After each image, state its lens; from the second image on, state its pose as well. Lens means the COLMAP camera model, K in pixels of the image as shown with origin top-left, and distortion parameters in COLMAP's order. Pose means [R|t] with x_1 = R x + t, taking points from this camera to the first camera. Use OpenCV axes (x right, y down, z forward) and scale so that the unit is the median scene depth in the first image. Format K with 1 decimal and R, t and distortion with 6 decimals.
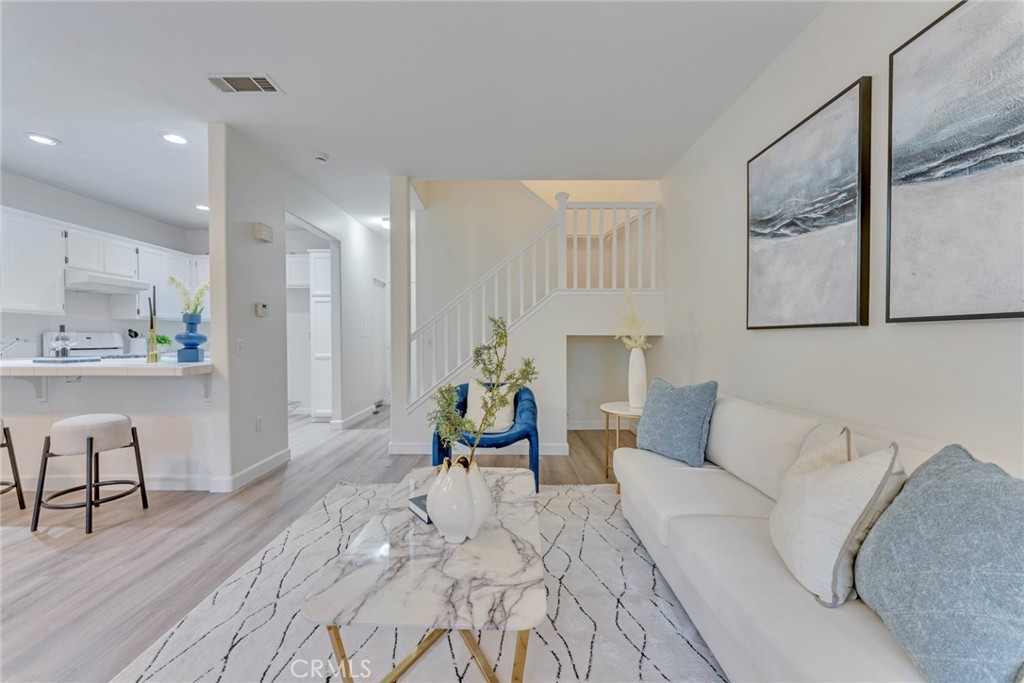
lens RADIAL K [[408.7, 0, 510.2], [0, 408.7, 342.9], [0, 0, 1]] dist [0.000390, -0.000463]
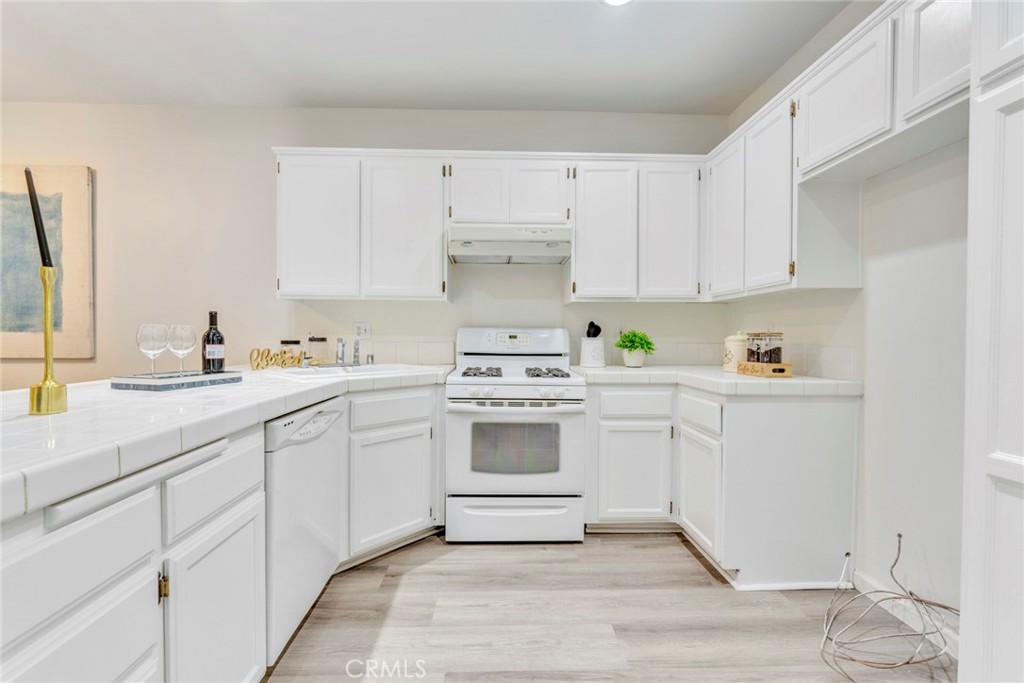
lens RADIAL K [[430.4, 0, 508.9], [0, 430.4, 337.1], [0, 0, 1]] dist [-0.001713, 0.000089]
pose [[0.030596, 0.018255, -0.999365, -0.569036], [-0.018794, 0.999667, 0.017685, -0.034152], [0.999355, 0.018241, 0.030929, 1.444640]]
